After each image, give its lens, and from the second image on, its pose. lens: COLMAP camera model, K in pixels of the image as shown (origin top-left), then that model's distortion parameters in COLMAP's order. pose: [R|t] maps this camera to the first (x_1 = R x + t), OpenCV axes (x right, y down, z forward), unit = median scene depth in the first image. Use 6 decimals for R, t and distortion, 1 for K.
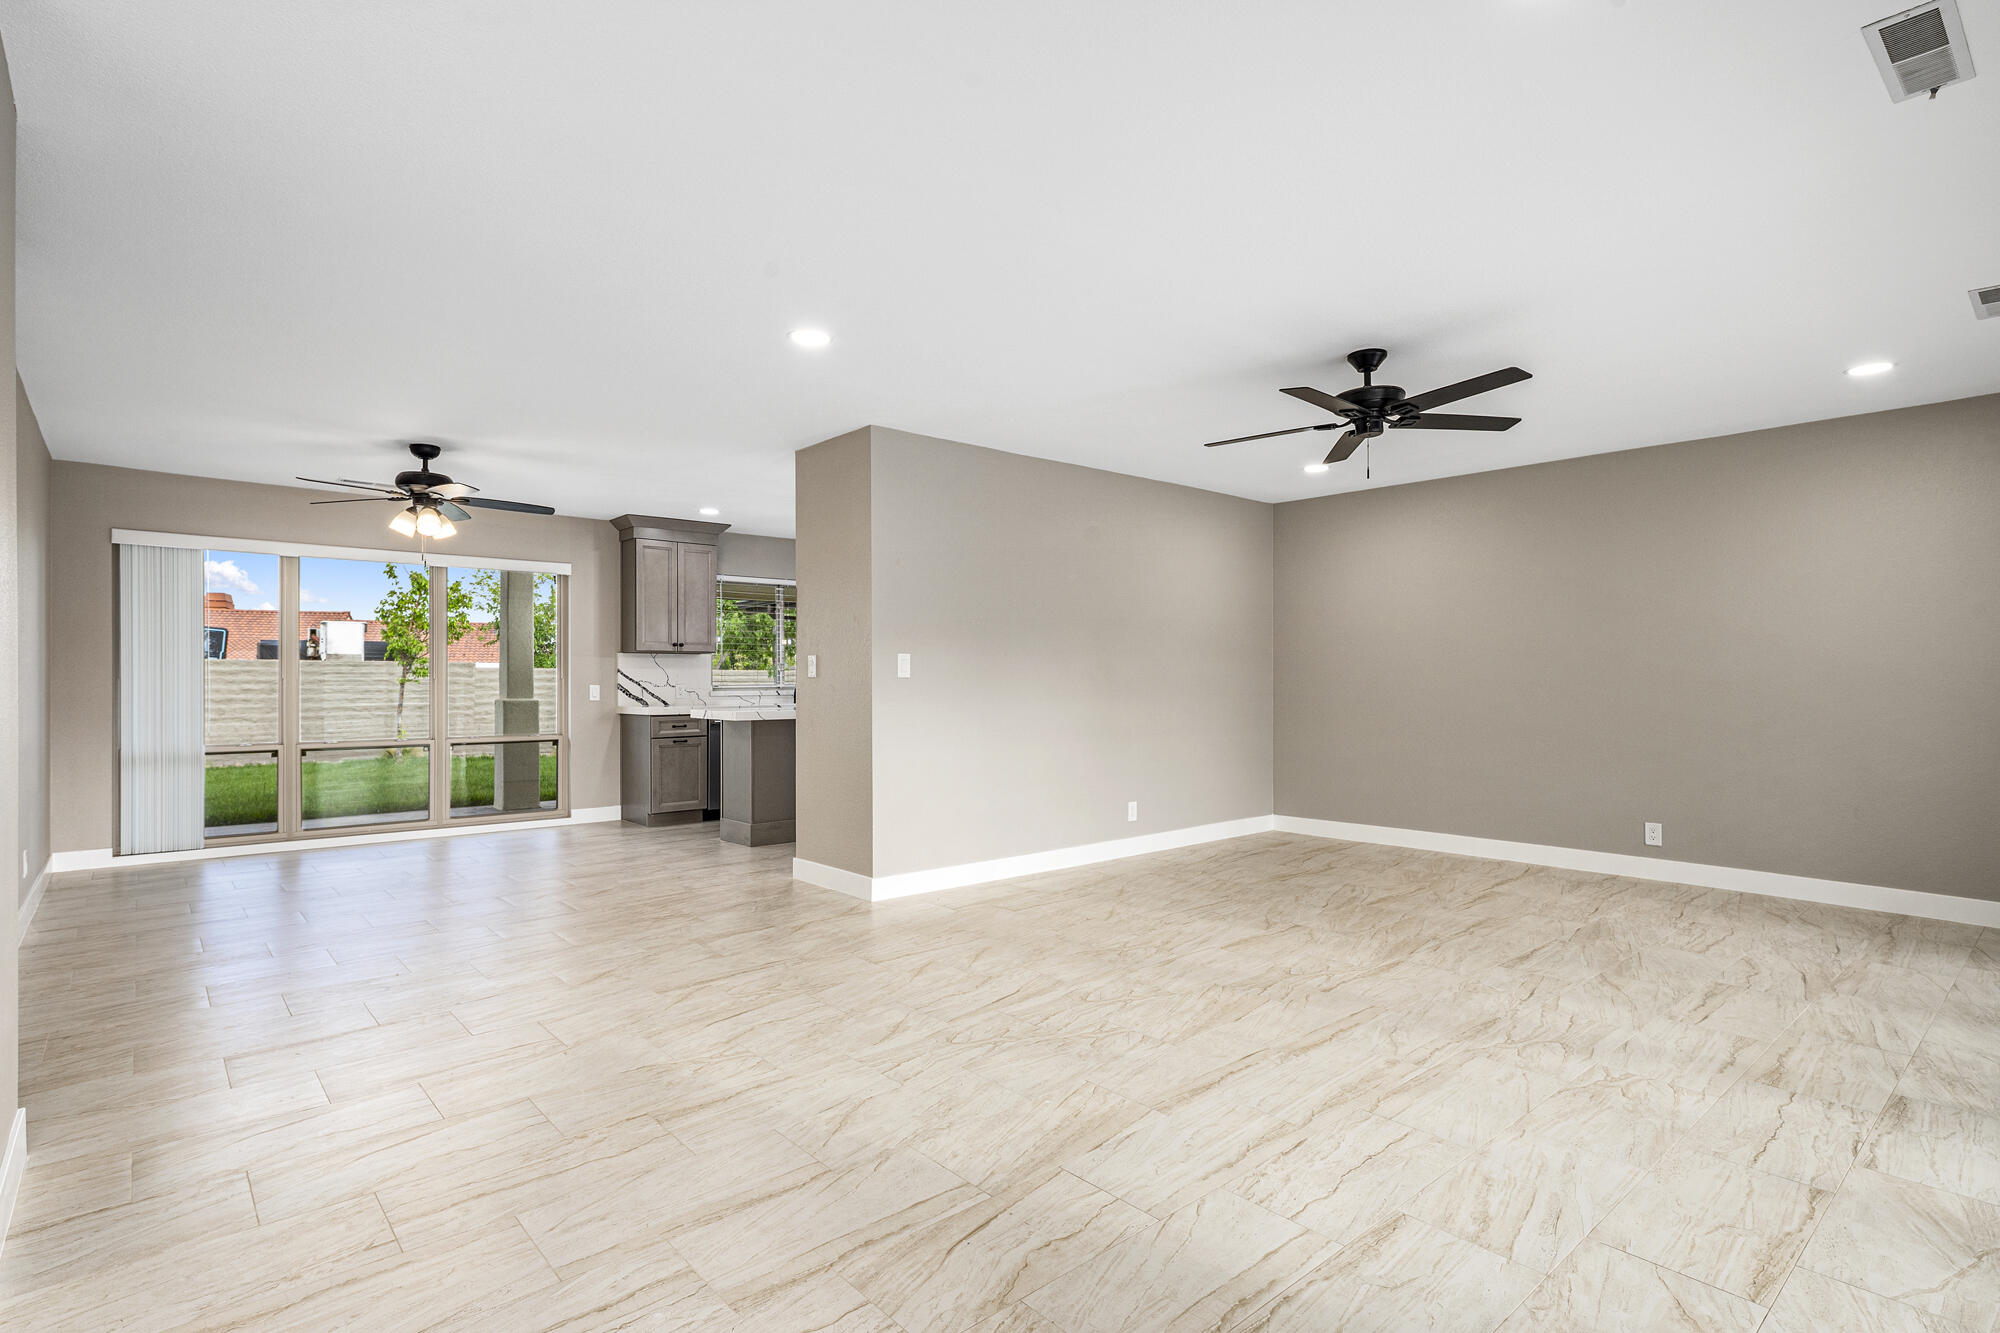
lens RADIAL K [[986.5, 0, 996.0], [0, 986.5, 681.8], [0, 0, 1]] dist [0.003138, -0.002935]
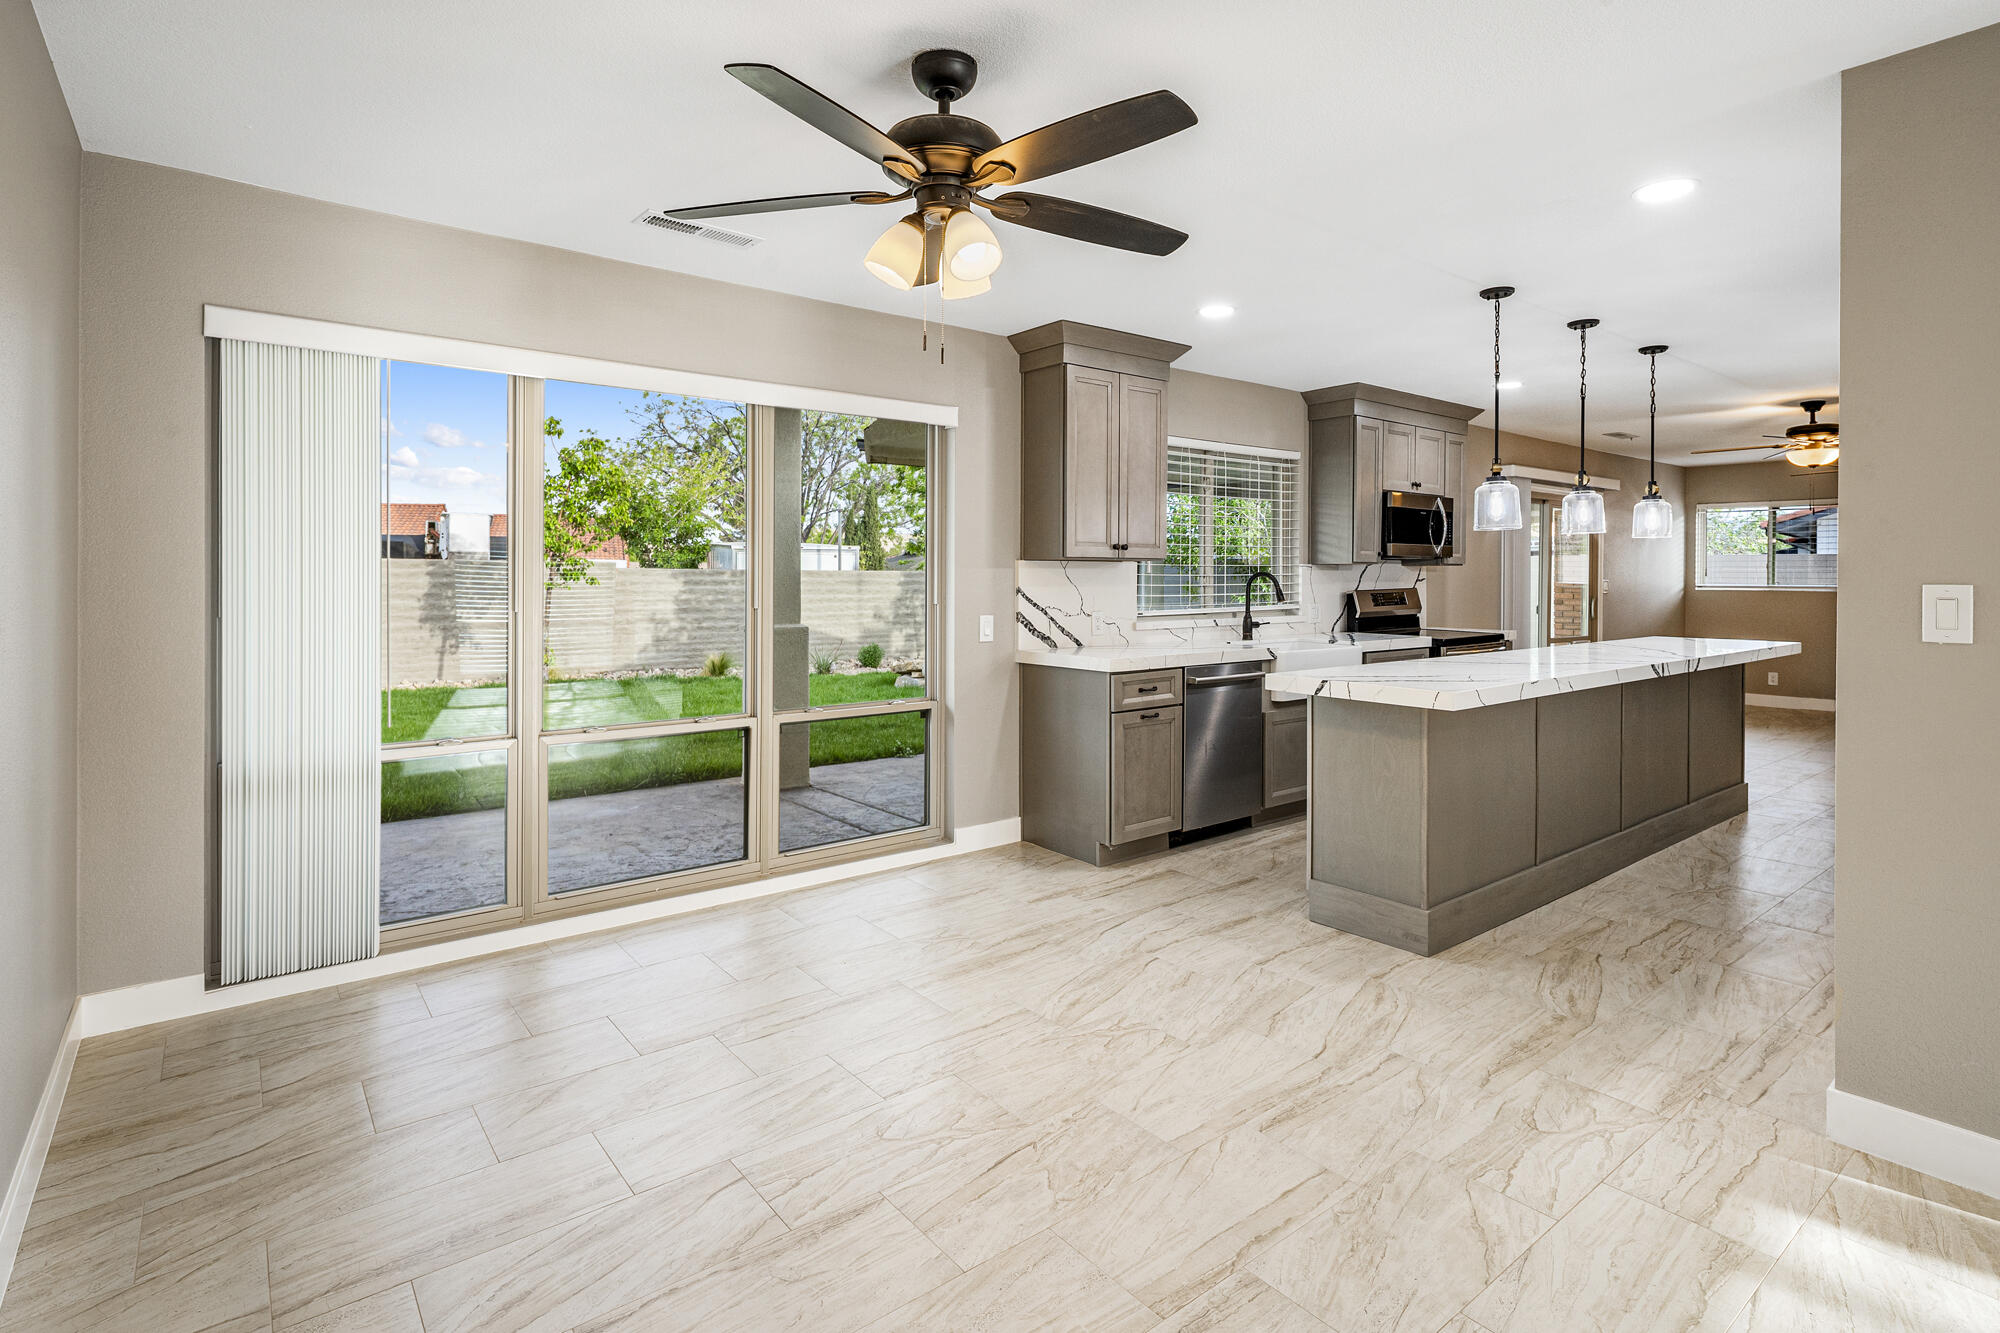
lens RADIAL K [[986.5, 0, 994.1], [0, 986.5, 580.0], [0, 0, 1]] dist [0.003138, -0.002935]
pose [[0.998416, 0.005740, -0.055970, -0.365642], [-0.005595, 0.999981, 0.002749, -0.019200], [0.055984, -0.002431, 0.998429, 0.408299]]
